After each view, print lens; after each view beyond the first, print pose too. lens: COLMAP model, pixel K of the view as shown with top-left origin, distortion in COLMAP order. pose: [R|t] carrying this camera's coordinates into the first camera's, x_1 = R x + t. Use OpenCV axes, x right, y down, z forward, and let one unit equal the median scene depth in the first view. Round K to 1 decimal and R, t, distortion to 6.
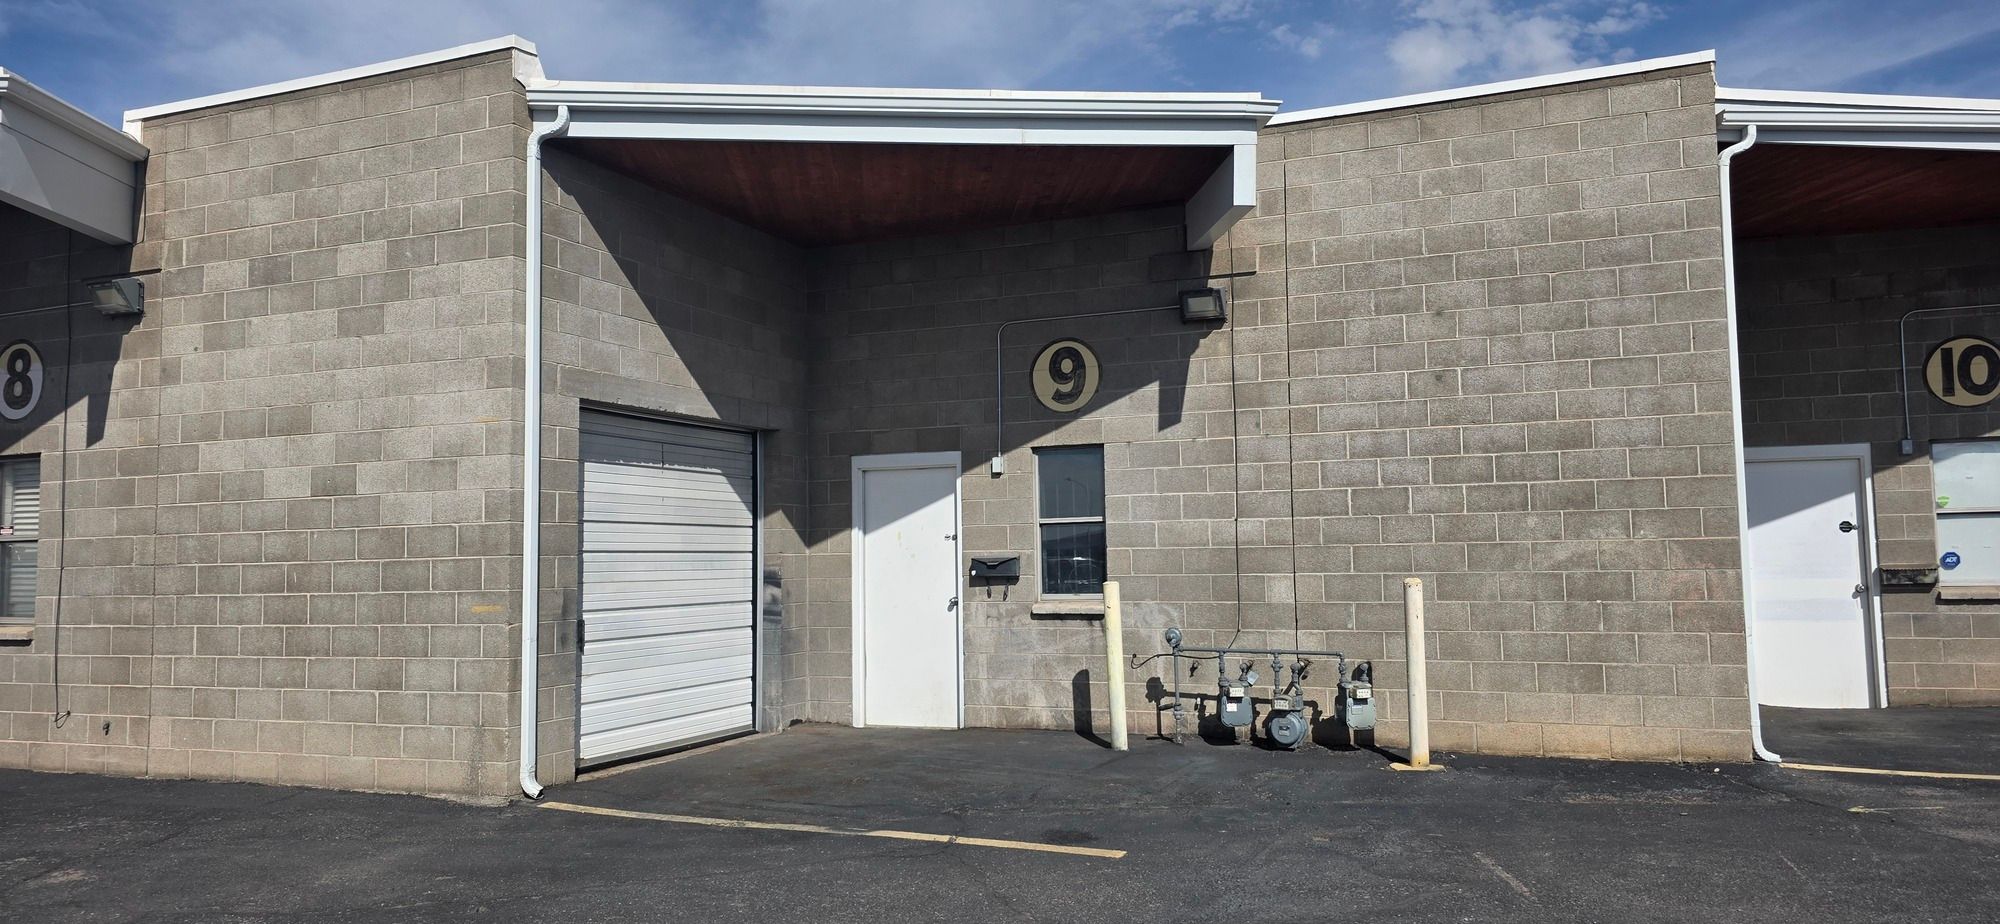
lens RADIAL K [[1126.2, 0, 1000.0], [0, 1126.2, 482.0], [0, 0, 1]] dist [-0.003769, -0.001084]
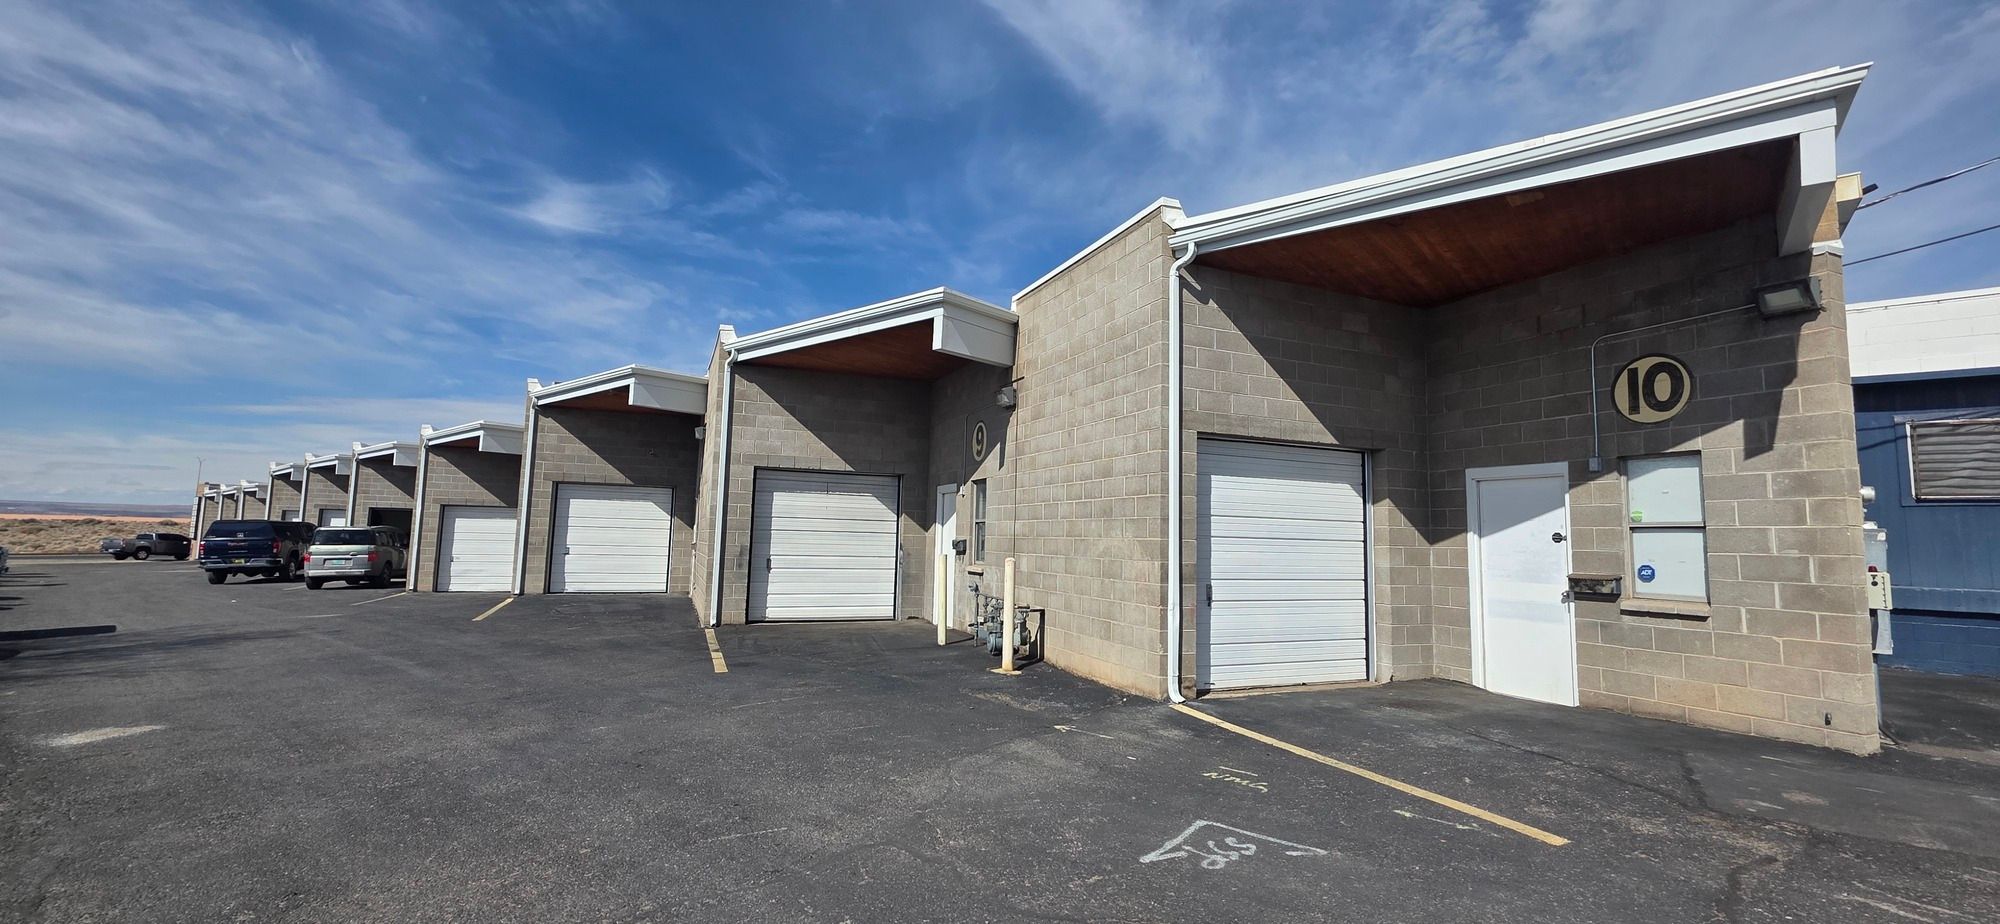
lens RADIAL K [[797.8, 0, 1000.0], [0, 797.8, 462.0], [0, 0, 1]] dist [0.007518, -0.000243]
pose [[0.741969, -0.033917, -0.669576, 0.896701], [0.008582, 0.999118, -0.041101, -0.006721], [0.670380, 0.024749, 0.741605, 0.055482]]
